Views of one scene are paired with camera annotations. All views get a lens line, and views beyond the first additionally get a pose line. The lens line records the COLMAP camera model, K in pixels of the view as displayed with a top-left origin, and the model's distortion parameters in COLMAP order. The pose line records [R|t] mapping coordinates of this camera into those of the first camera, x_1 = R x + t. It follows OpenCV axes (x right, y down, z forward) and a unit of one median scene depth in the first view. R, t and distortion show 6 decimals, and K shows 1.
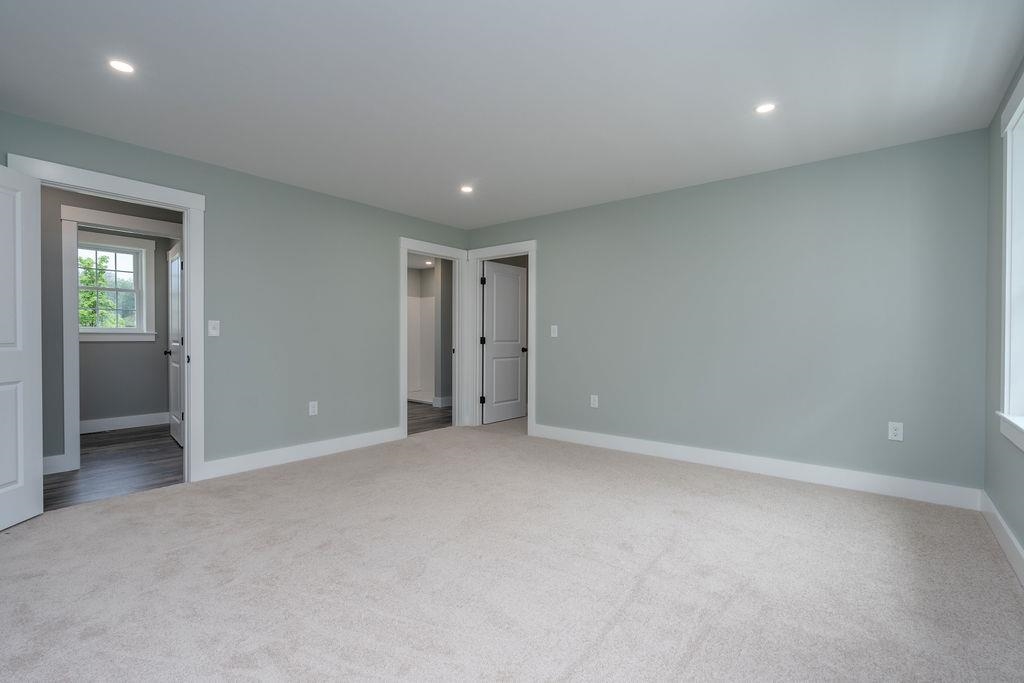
lens RADIAL K [[467.3, 0, 510.5], [0, 467.3, 333.3], [0, 0, 1]] dist [0.001653, 0.000490]
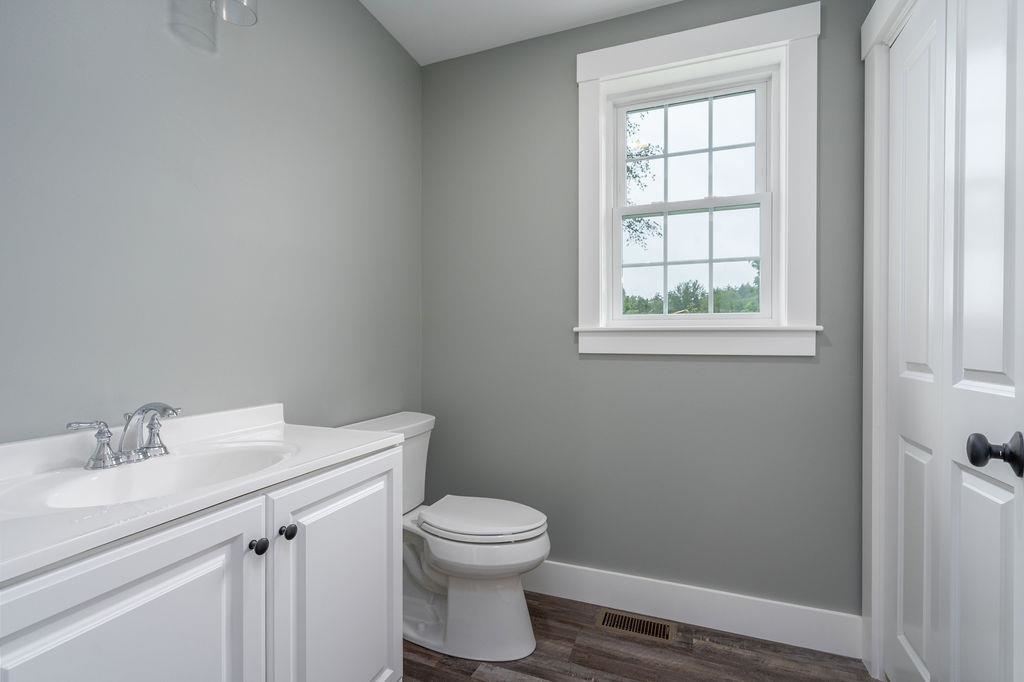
lens RADIAL K [[467.3, 0, 514.1], [0, 467.3, 339.7], [0, 0, 1]] dist [0.001653, 0.000490]
pose [[0.336245, -0.003513, -0.941768, -0.554848], [-0.012966, 0.999881, -0.008359, 0.011802], [0.941685, 0.015021, 0.336159, 0.733197]]
